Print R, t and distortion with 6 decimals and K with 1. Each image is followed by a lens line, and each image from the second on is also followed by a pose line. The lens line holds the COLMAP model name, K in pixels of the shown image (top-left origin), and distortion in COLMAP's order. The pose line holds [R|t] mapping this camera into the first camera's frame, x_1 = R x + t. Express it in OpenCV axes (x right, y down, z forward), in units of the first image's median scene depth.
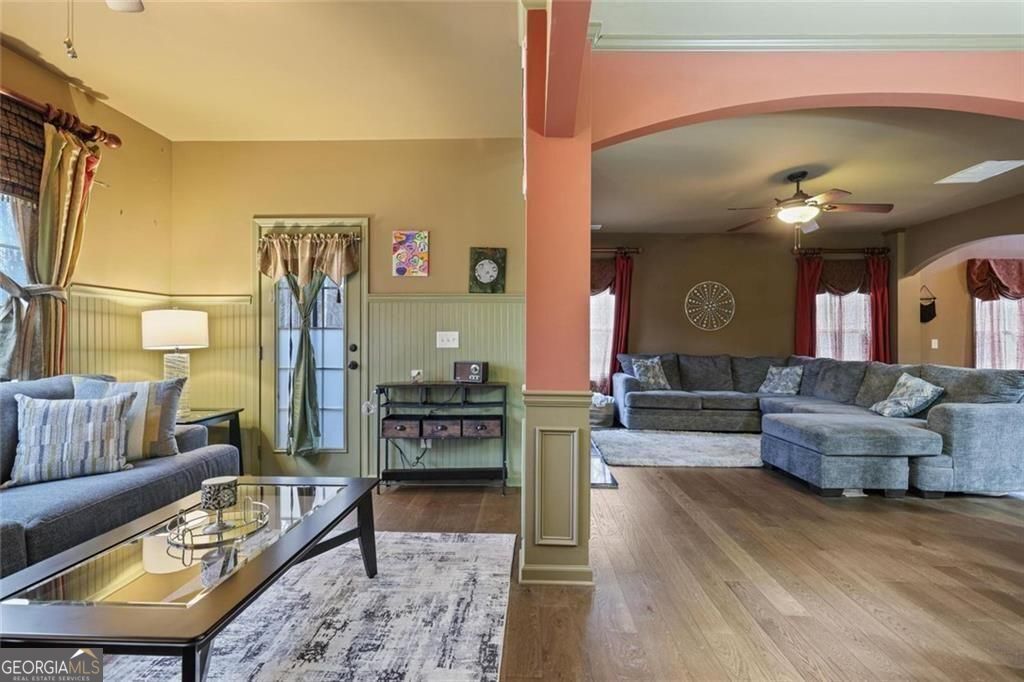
lens RADIAL K [[461.6, 0, 511.7], [0, 461.6, 340.8], [0, 0, 1]] dist [-0.002101, 0.000918]
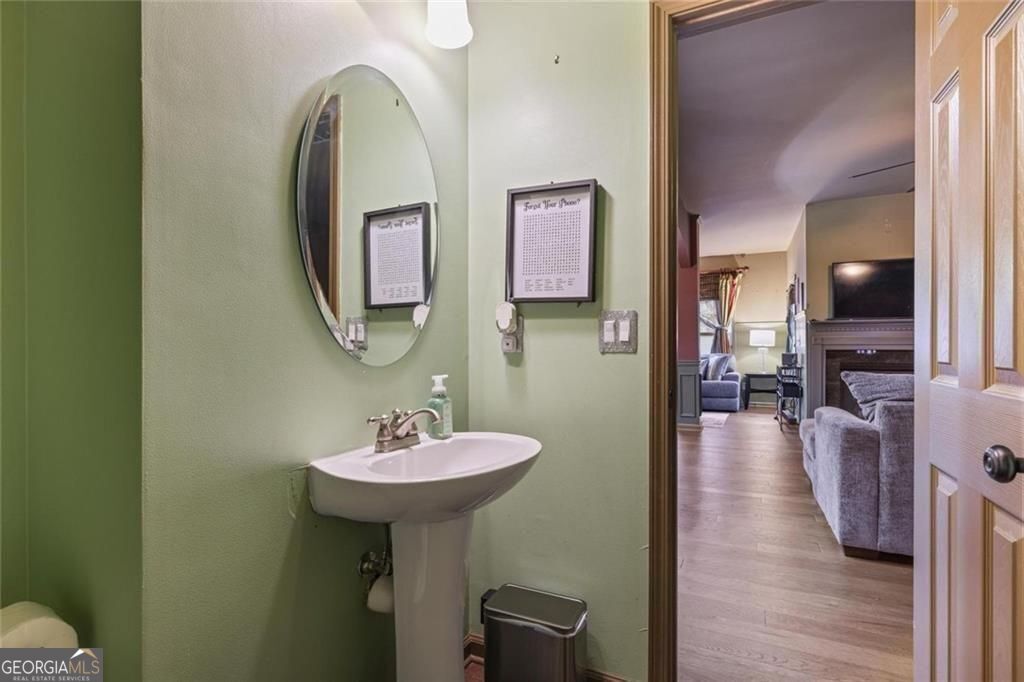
lens RADIAL K [[478.4, 0, 516.2], [0, 478.4, 341.6], [0, 0, 1]] dist [0.004756, 0.000461]
pose [[-0.415736, -0.008054, -0.909450, 1.115157], [0.005279, 0.999923, -0.011269, 0.009499], [0.909470, -0.009485, -0.415661, 0.467173]]
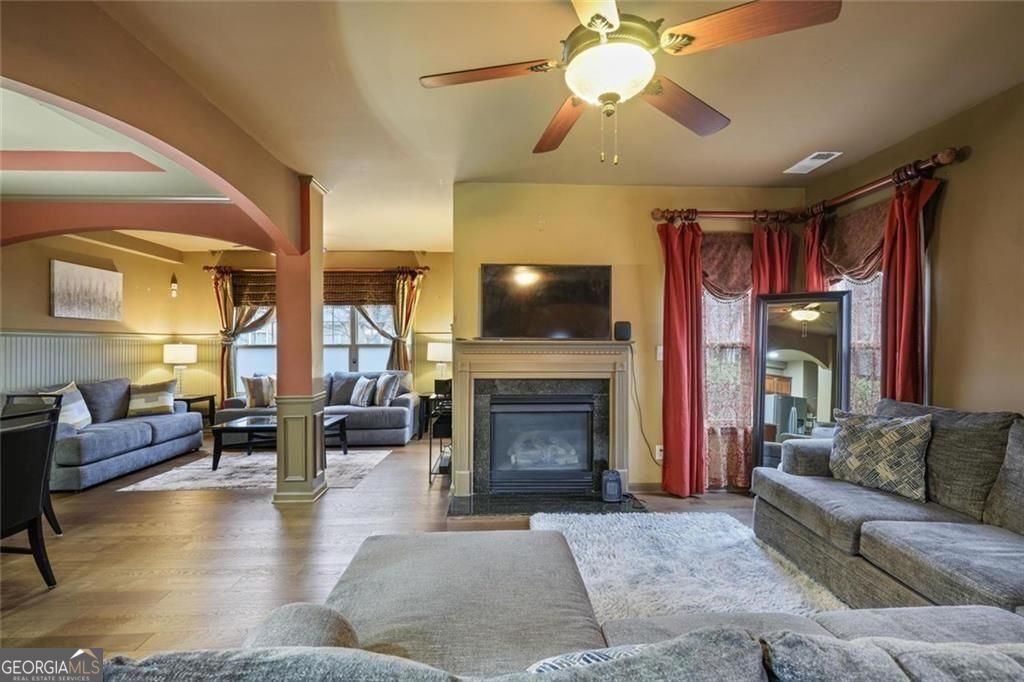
lens RADIAL K [[461.6, 0, 519.6], [0, 461.6, 344.3], [0, 0, 1]] dist [-0.002101, 0.000918]
pose [[0.087317, -0.000743, -0.996180, 0.716283], [0.002231, 0.999997, -0.000551, -0.029526], [0.996178, -0.002175, 0.087319, 0.626771]]
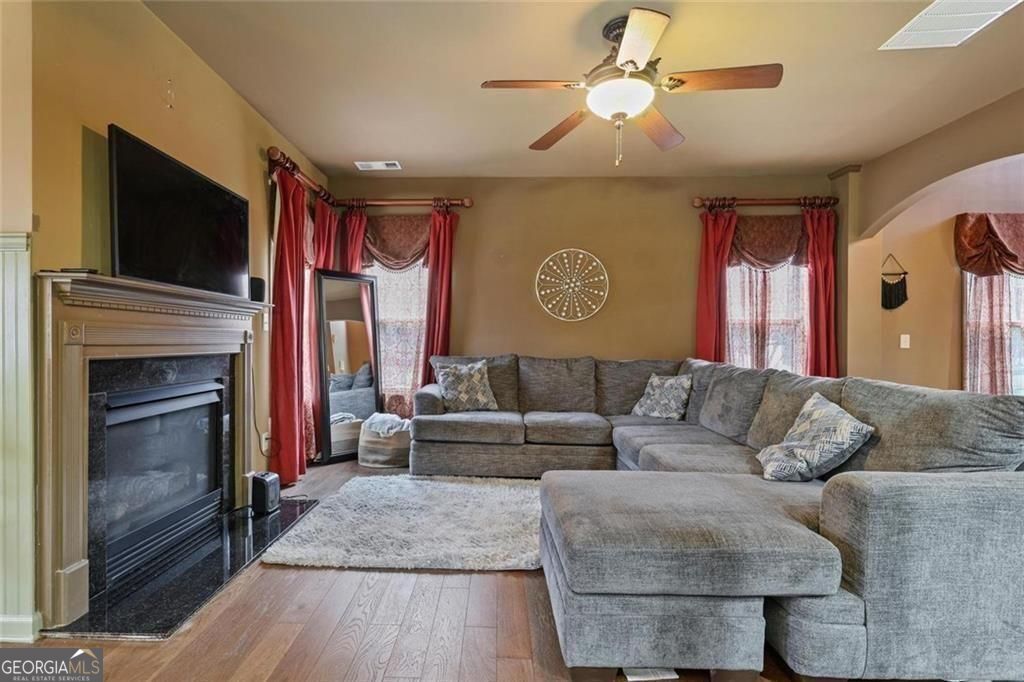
lens RADIAL K [[496.2, 0, 481.0], [0, 496.2, 345.0], [0, 0, 1]] dist [-0.001186, 0.000423]
pose [[0.999967, 0.000366, -0.008130, 0.329432], [-0.000268, 0.999927, 0.012054, 0.004269], [0.008133, -0.012051, 0.999894, 0.293634]]
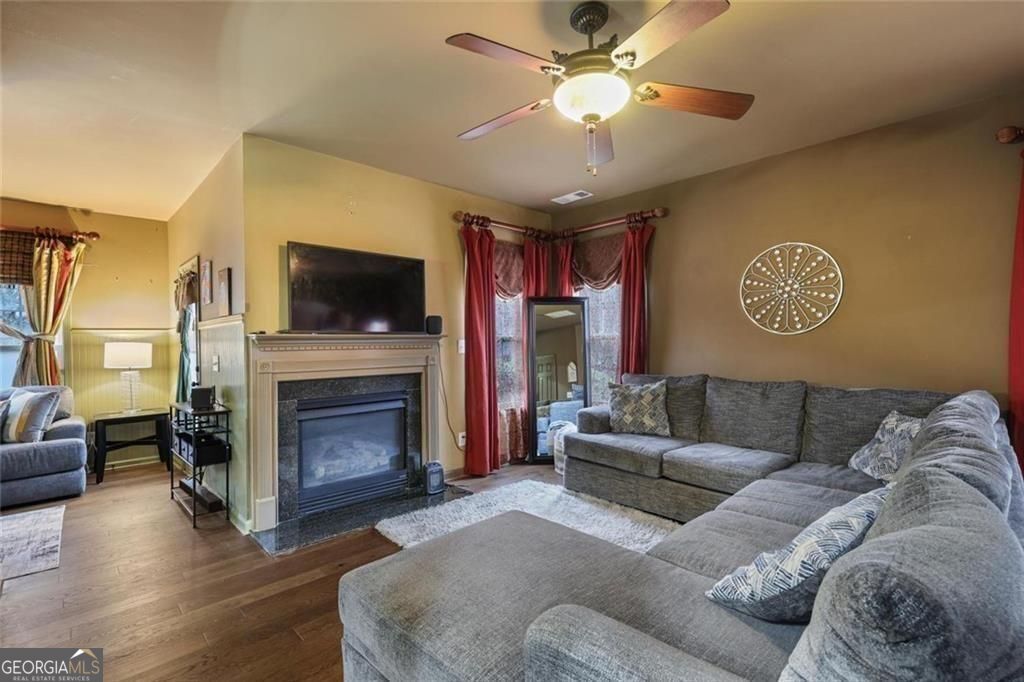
lens RADIAL K [[461.6, 0, 517.3], [0, 461.6, 342.9], [0, 0, 1]] dist [-0.002101, 0.000918]
pose [[0.718639, -0.012603, -0.695269, 0.629372], [0.019748, 0.999802, 0.002288, -0.021839], [0.695103, -0.015375, 0.718746, 0.432428]]
